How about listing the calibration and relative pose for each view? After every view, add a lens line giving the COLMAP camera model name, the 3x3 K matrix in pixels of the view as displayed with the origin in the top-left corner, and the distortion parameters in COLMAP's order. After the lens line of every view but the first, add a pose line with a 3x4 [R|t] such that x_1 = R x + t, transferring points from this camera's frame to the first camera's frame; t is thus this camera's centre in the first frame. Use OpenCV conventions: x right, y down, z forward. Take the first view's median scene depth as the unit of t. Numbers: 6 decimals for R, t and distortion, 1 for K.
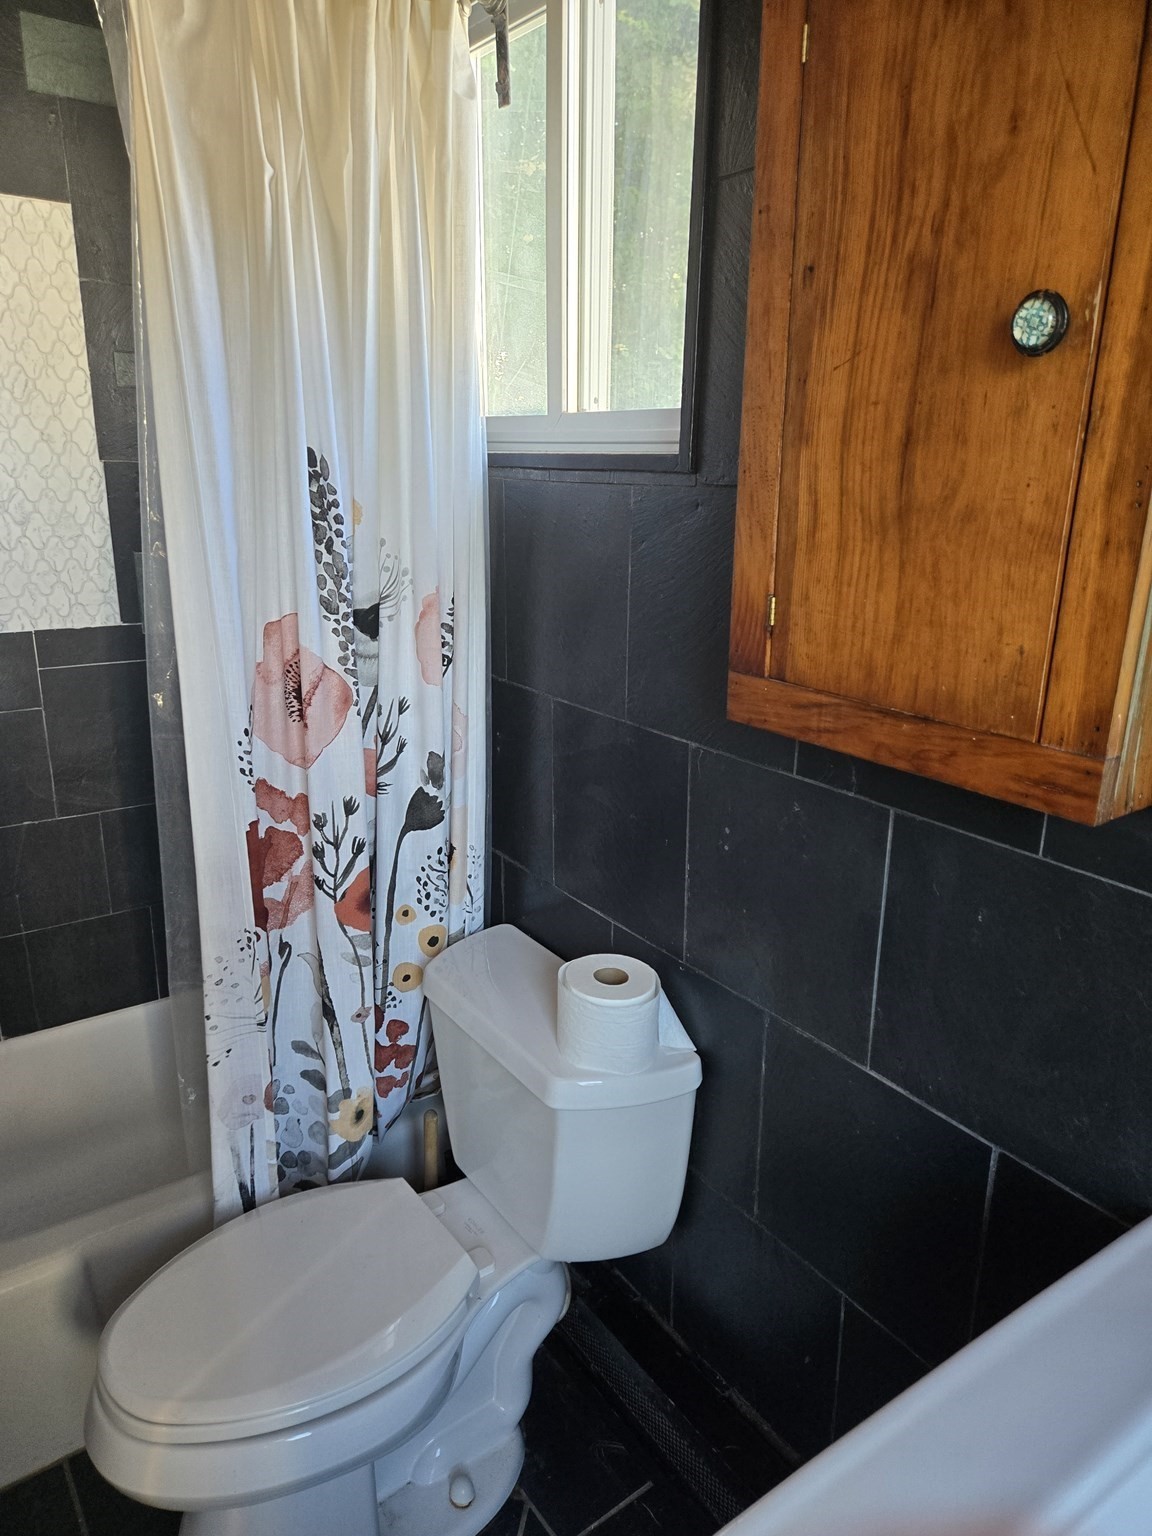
lens RADIAL K [[1029.8, 0, 582.7], [0, 1029.8, 775.8], [0, 0, 1]] dist [0.078375, -0.067622]
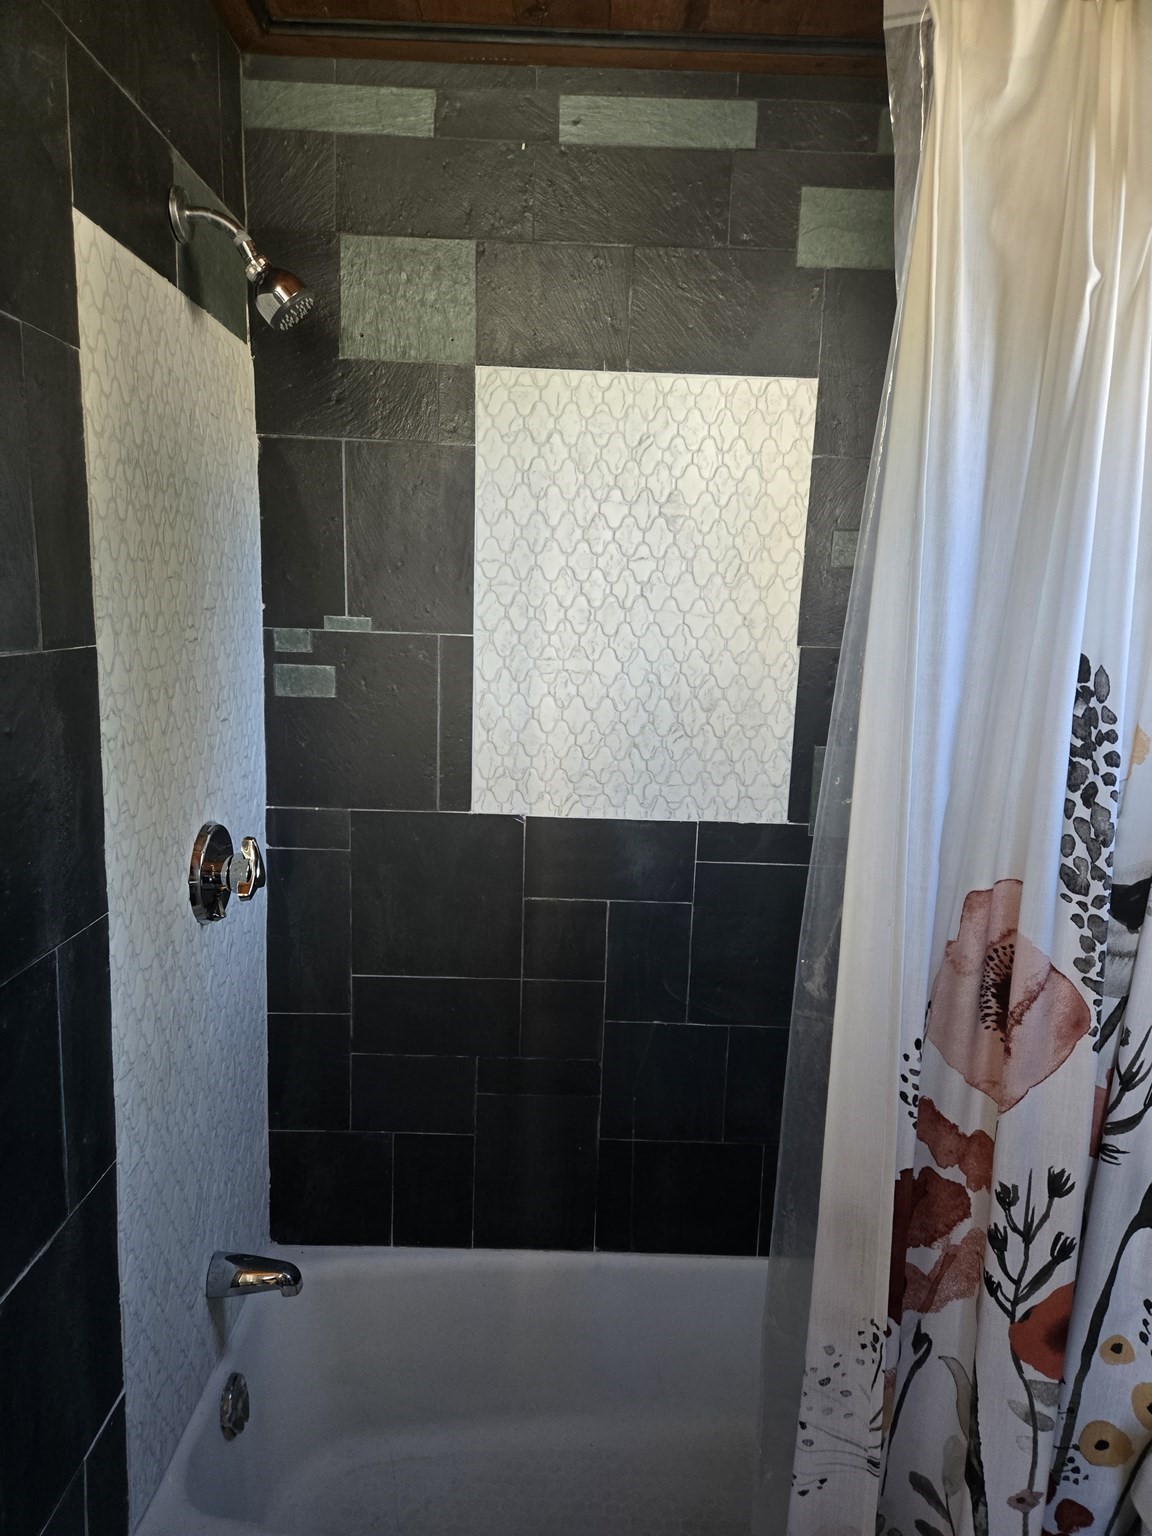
lens RADIAL K [[1029.8, 0, 570.4], [0, 1029.8, 762.1], [0, 0, 1]] dist [0.078375, -0.067622]
pose [[0.803486, 0.100417, -0.586794, -0.105782], [-0.191463, 0.976892, -0.094993, -0.101180], [0.563695, 0.188675, 0.804145, 0.238716]]
